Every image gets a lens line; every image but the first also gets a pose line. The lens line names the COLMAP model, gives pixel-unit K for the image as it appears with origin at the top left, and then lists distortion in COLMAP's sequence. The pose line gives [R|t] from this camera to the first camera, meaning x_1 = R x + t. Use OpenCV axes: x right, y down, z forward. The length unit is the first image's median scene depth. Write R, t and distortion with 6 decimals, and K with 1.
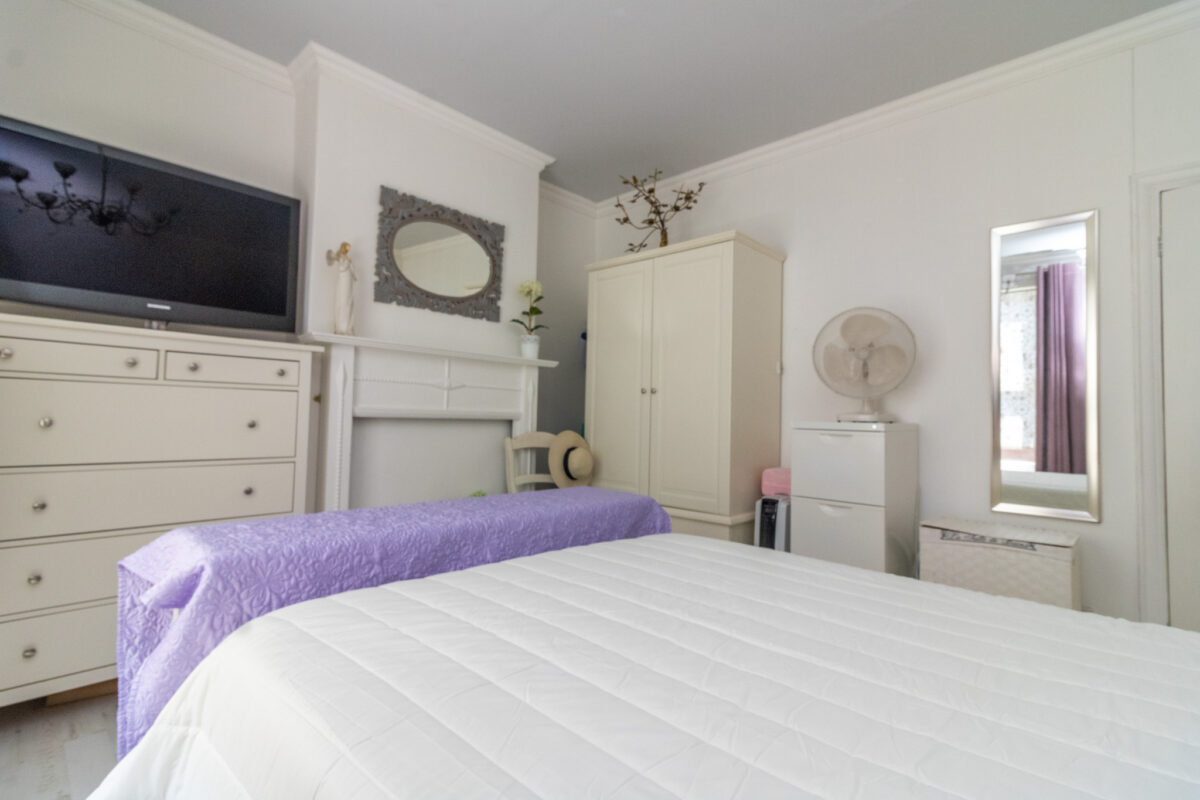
lens RADIAL K [[570.1, 0, 601.7], [0, 570.1, 399.4], [0, 0, 1]] dist [0.000820, 0.001144]
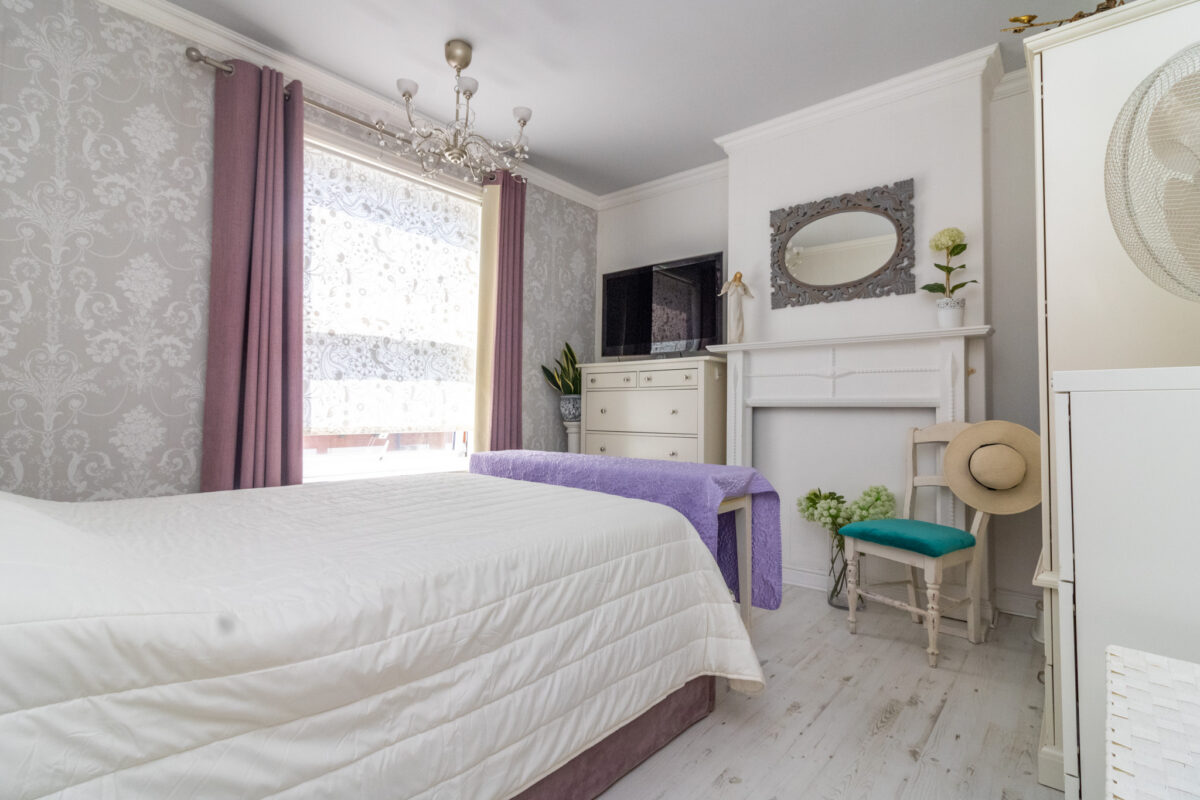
lens RADIAL K [[570.1, 0, 601.7], [0, 570.1, 399.4], [0, 0, 1]] dist [0.000820, 0.001144]
pose [[0.025079, -0.053454, -0.998255, 0.734946], [0.014033, 0.998490, -0.053114, 0.069891], [0.999587, -0.012676, 0.025791, 0.587676]]
